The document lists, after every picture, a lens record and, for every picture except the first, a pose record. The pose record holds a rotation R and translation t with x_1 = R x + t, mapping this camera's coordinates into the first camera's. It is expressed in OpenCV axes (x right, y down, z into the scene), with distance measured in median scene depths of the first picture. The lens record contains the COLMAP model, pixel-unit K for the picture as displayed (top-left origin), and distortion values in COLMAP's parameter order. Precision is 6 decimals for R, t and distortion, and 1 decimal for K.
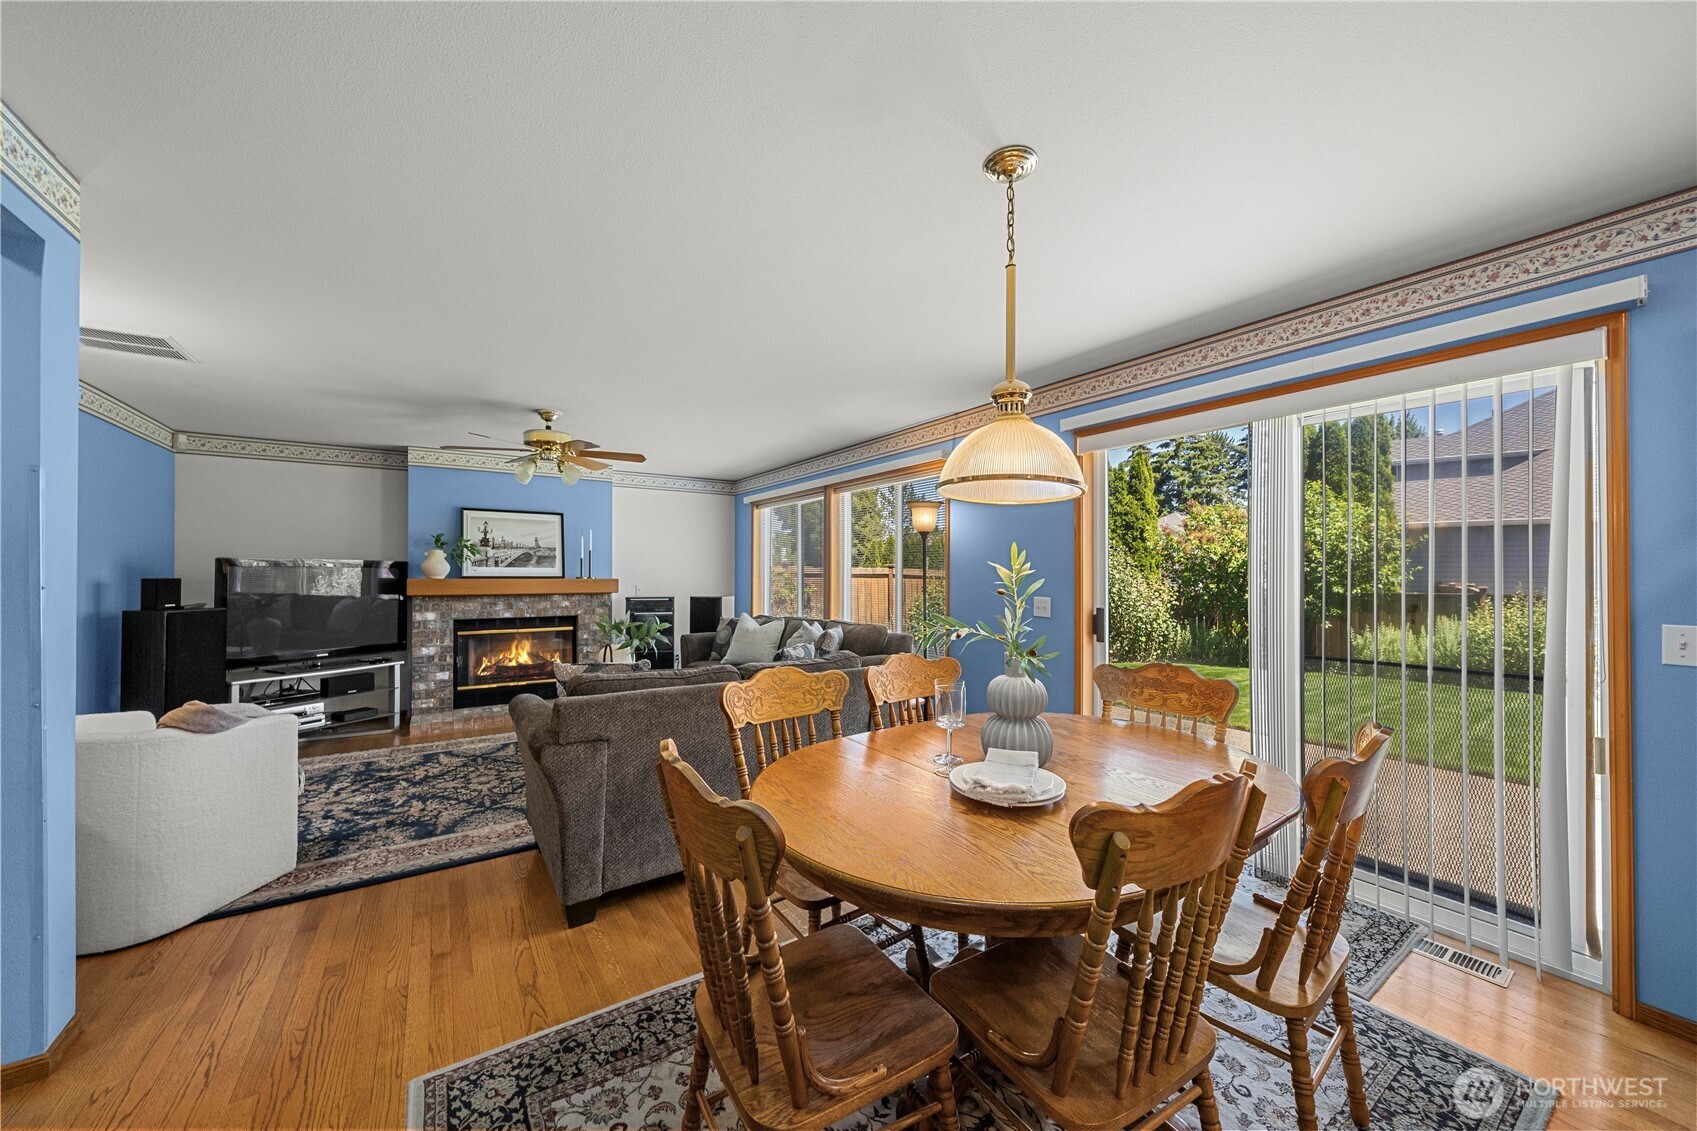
lens RADIAL K [[608.3, 0, 845.6], [0, 608.3, 577.0], [0, 0, 1]] dist [0.001081, -0.000087]
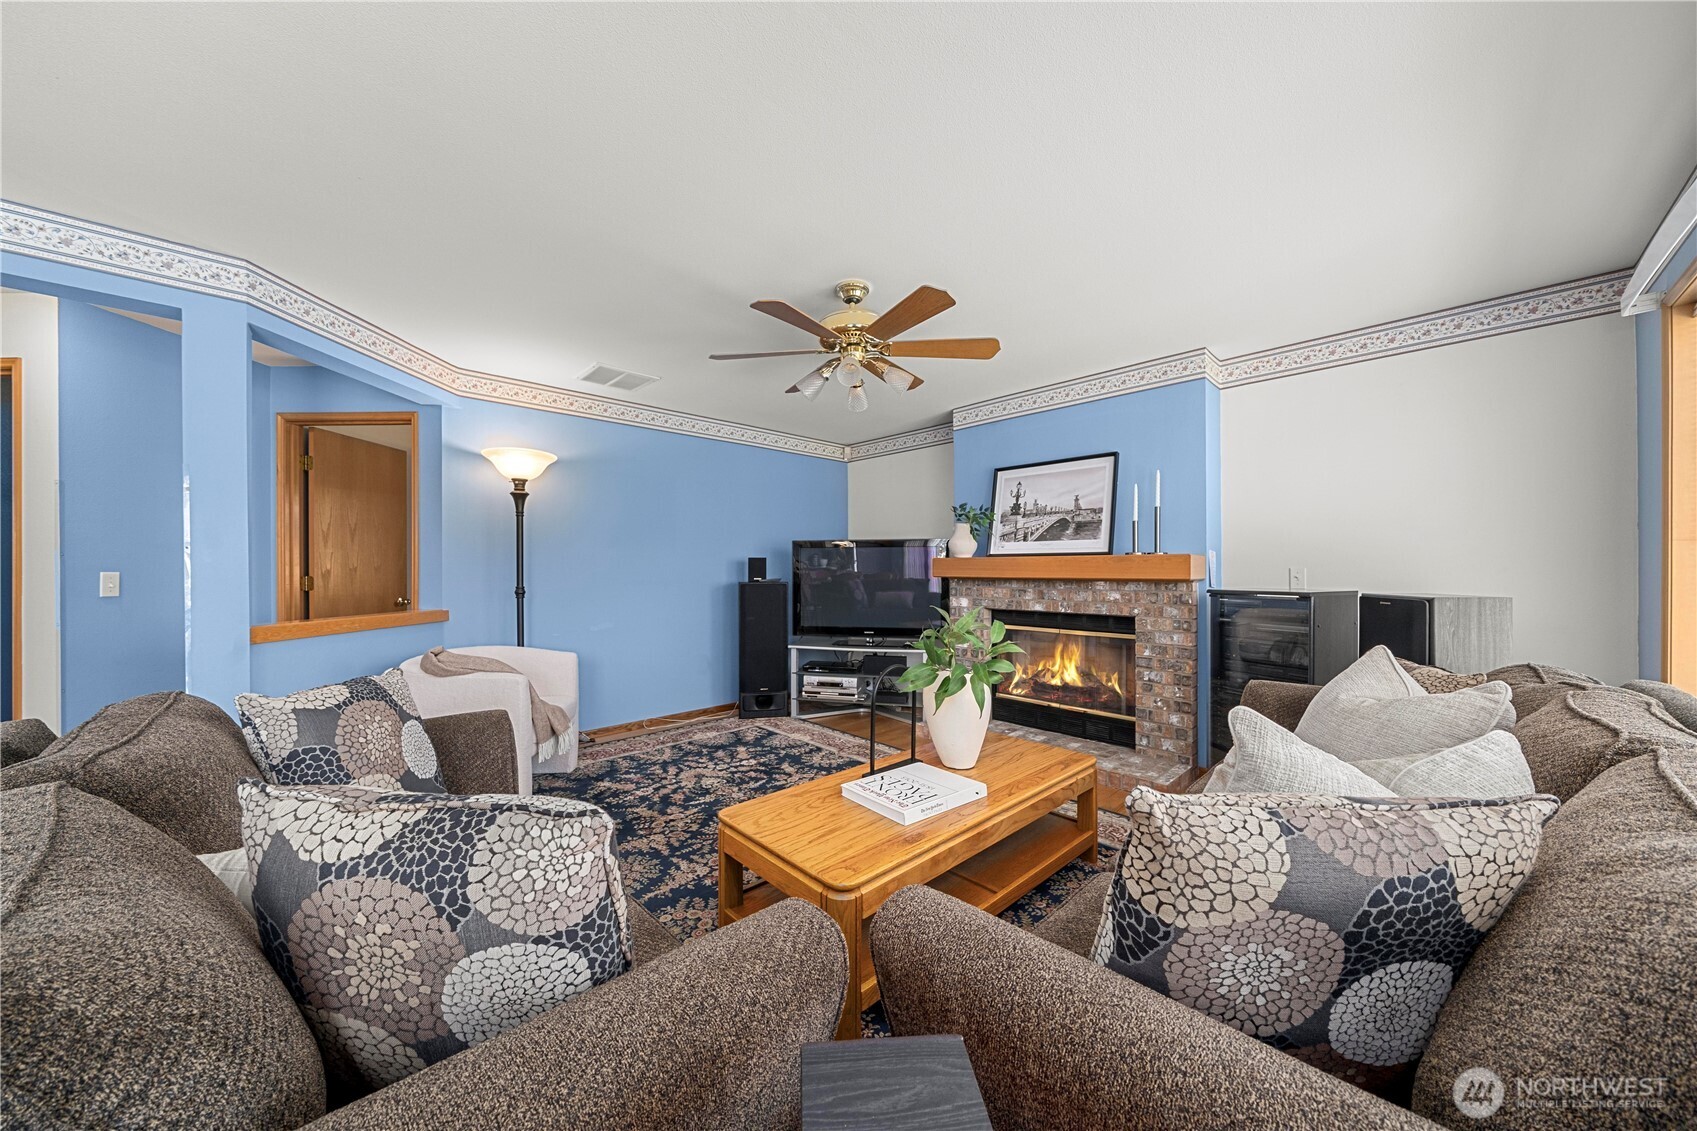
lens RADIAL K [[579.3, 0, 838.9], [0, 579.3, 568.0], [0, 0, 1]] dist [-0.004517, 0.000387]
pose [[0.163209, -0.006259, -0.986572, 0.088948], [-0.003742, 0.999969, -0.006963, 0.022848], [0.986584, 0.004828, 0.163181, 0.701838]]
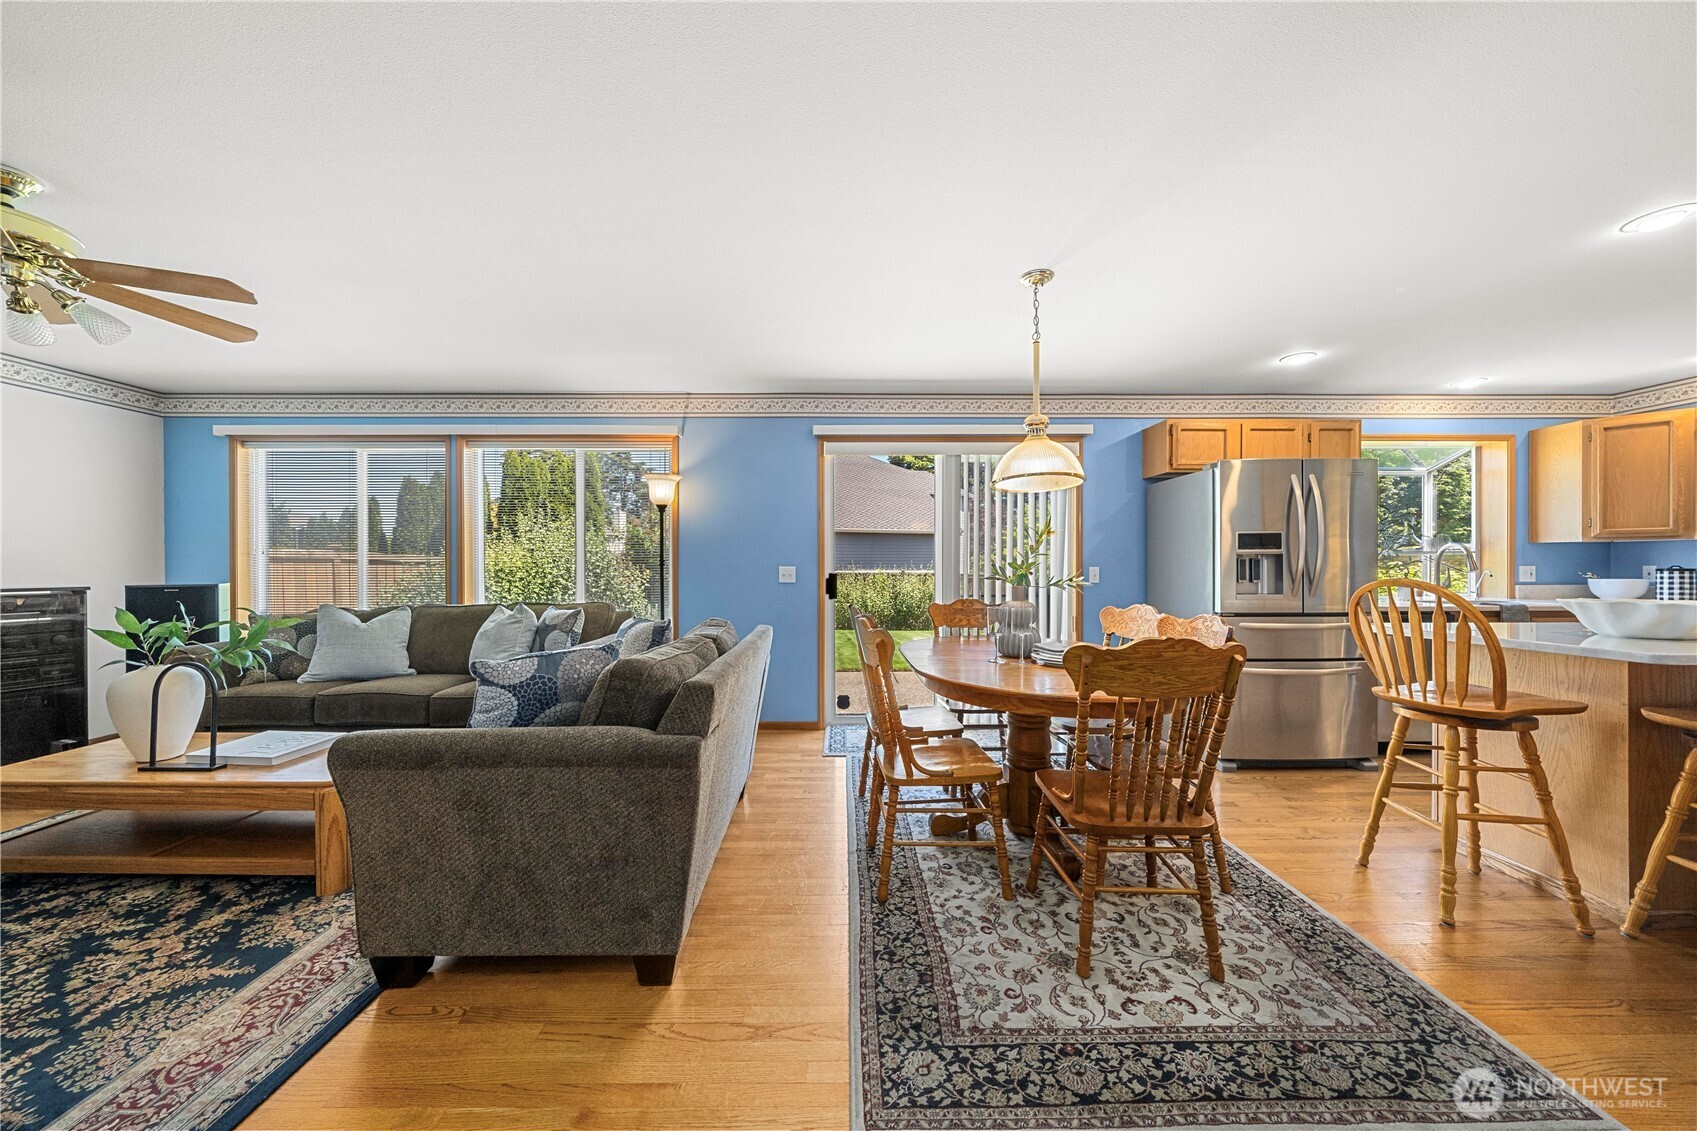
lens RADIAL K [[579.3, 0, 848.0], [0, 579.3, 573.4], [0, 0, 1]] dist [-0.004517, 0.000387]
pose [[0.547672, -0.014479, 0.836568, -0.401368], [0.007990, 0.999895, 0.012076, 0.023722], [-0.836655, 0.000070, 0.547730, 0.180367]]
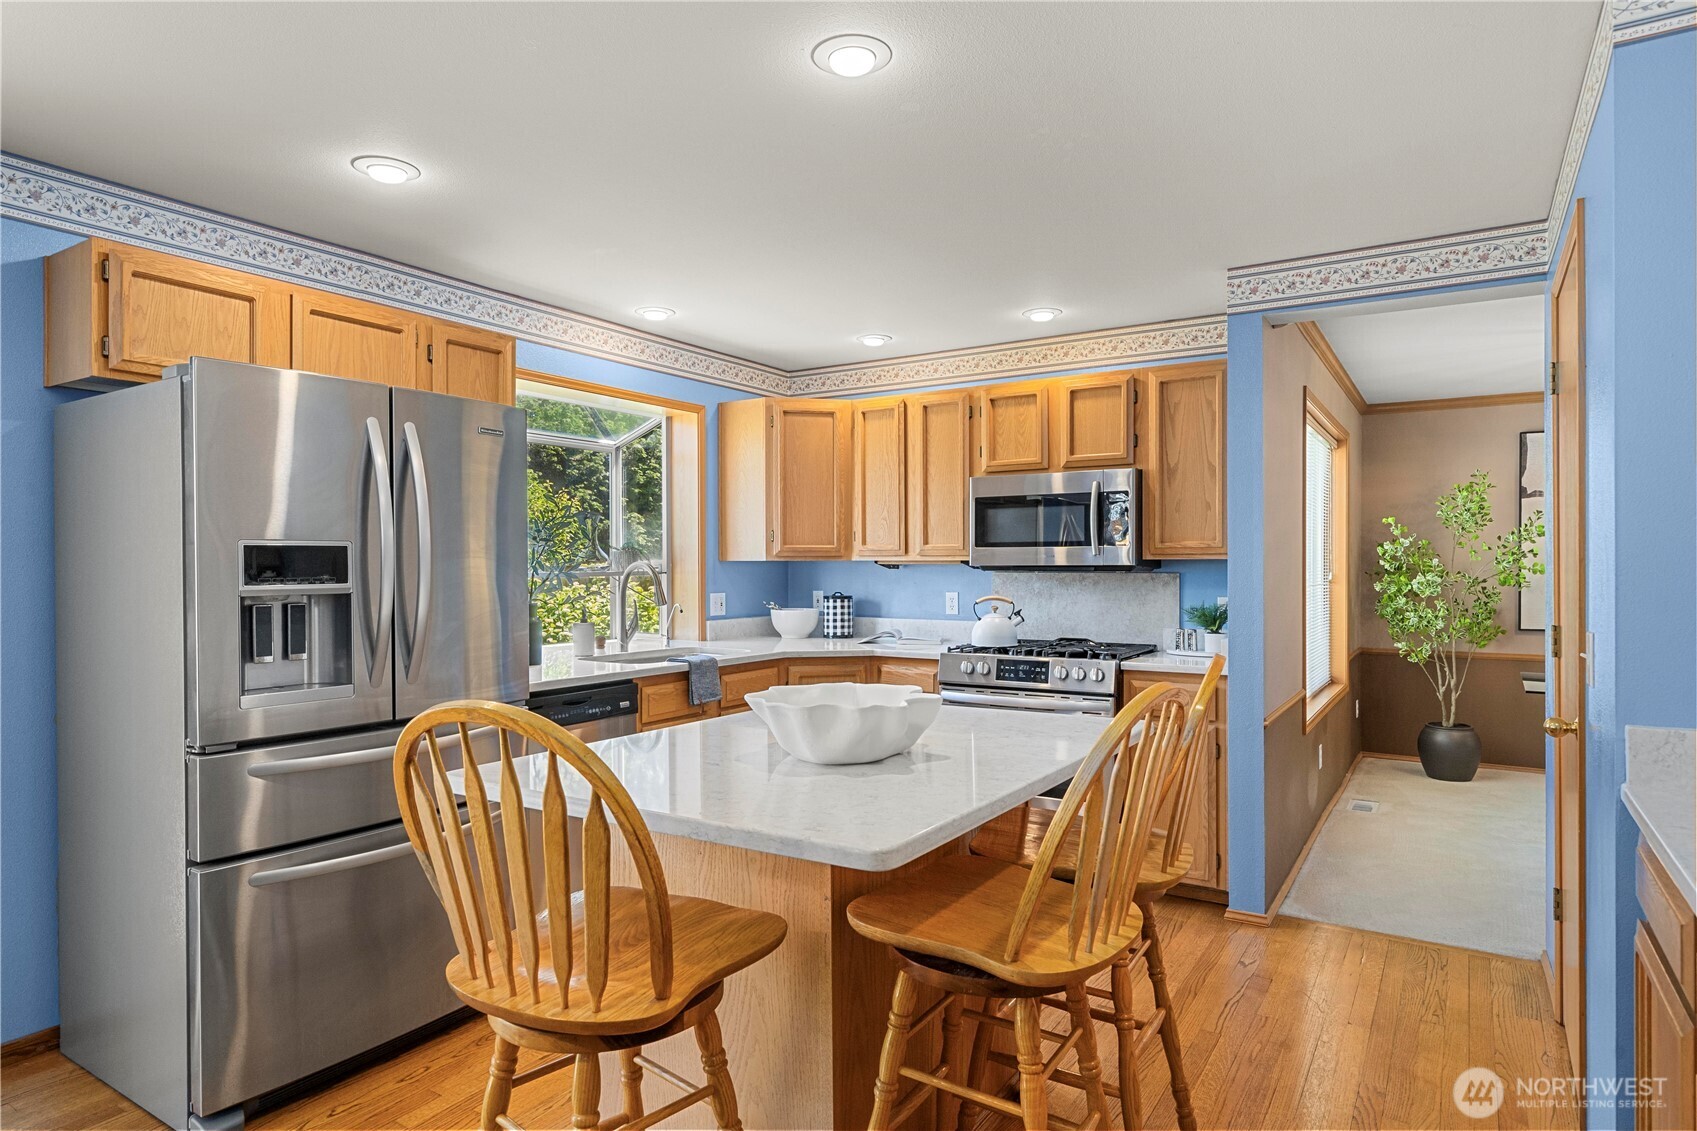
lens RADIAL K [[974.1, 0, 838.4], [0, 974.1, 566.6], [0, 0, 1]] dist [0.001623, -0.000844]
pose [[-0.394497, -0.005108, 0.918883, -0.137316], [0.003338, 0.999970, 0.006992, -0.002121], [-0.918891, 0.005825, -0.394468, 0.096203]]
